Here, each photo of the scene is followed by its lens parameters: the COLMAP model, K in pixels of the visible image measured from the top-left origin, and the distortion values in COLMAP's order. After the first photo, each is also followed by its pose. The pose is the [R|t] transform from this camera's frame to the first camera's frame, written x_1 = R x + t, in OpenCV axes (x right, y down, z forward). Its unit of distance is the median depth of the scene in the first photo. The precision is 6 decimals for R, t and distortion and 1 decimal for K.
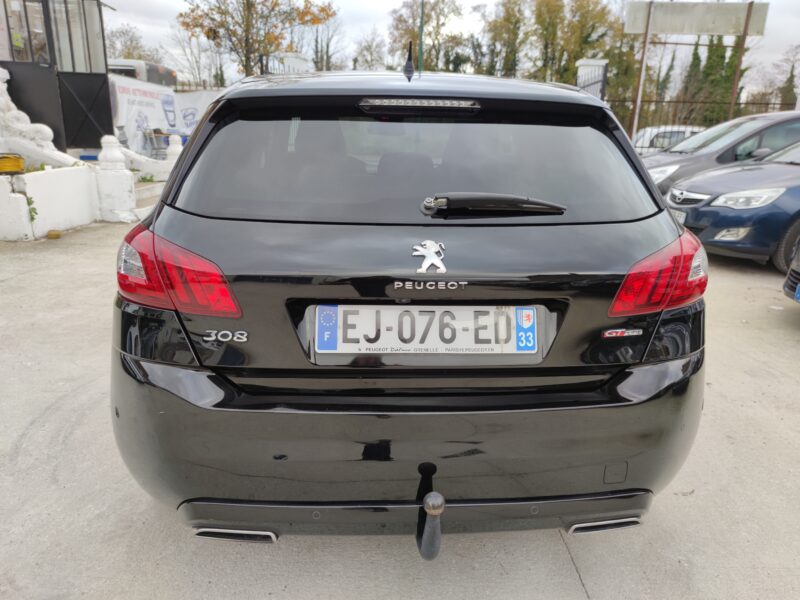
lens RADIAL K [[592.6, 0, 407.5], [0, 592.6, 297.5], [0, 0, 1]] dist [0.082681, -0.103988]
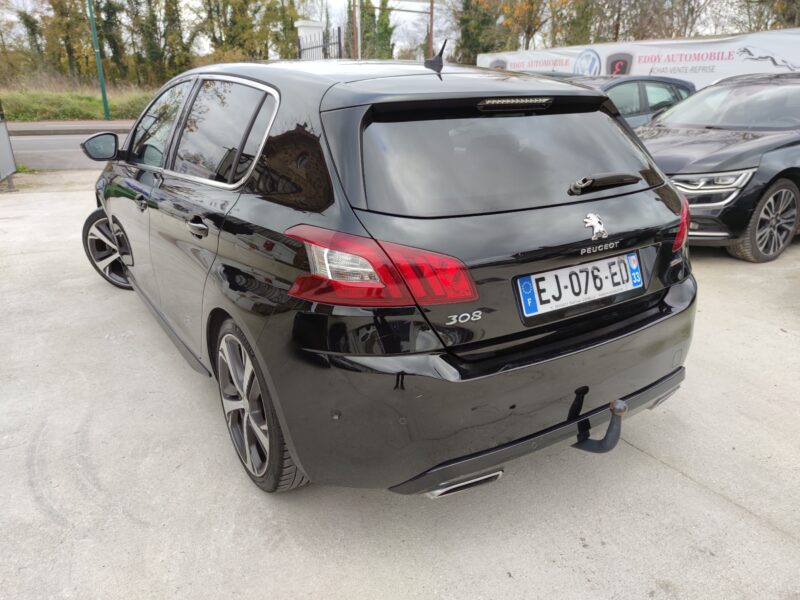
lens RADIAL K [[603.1, 0, 392.9], [0, 603.1, 306.8], [0, 0, 1]] dist [0.034554, -0.045427]
pose [[0.867112, -0.190362, 0.460303, -0.940339], [0.152886, 0.981200, 0.117779, -0.112982], [-0.474070, -0.031754, 0.879914, 0.041255]]
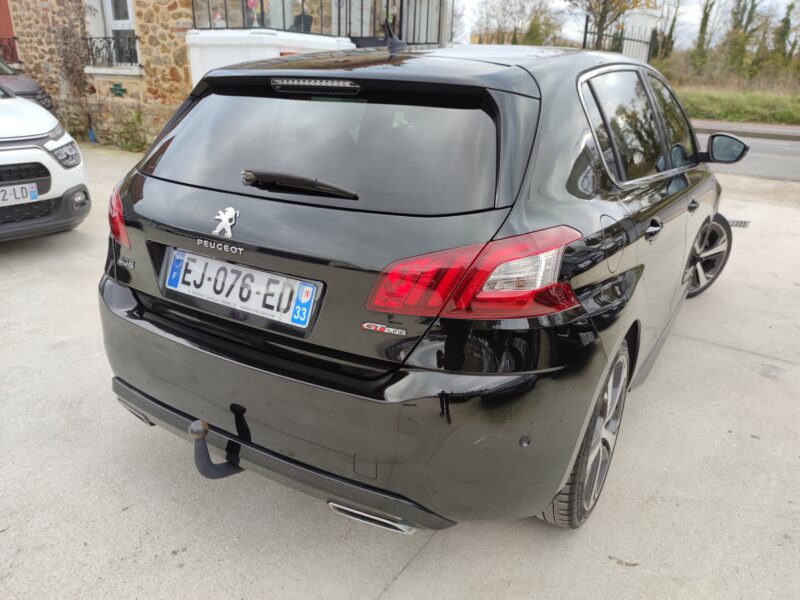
lens RADIAL K [[603.1, 0, 392.9], [0, 603.1, 306.8], [0, 0, 1]] dist [0.034554, -0.045427]
pose [[0.821013, 0.207303, -0.531943, 0.905152], [-0.168162, 0.978221, 0.121675, -0.099503], [0.545581, -0.010444, 0.837993, 0.193677]]
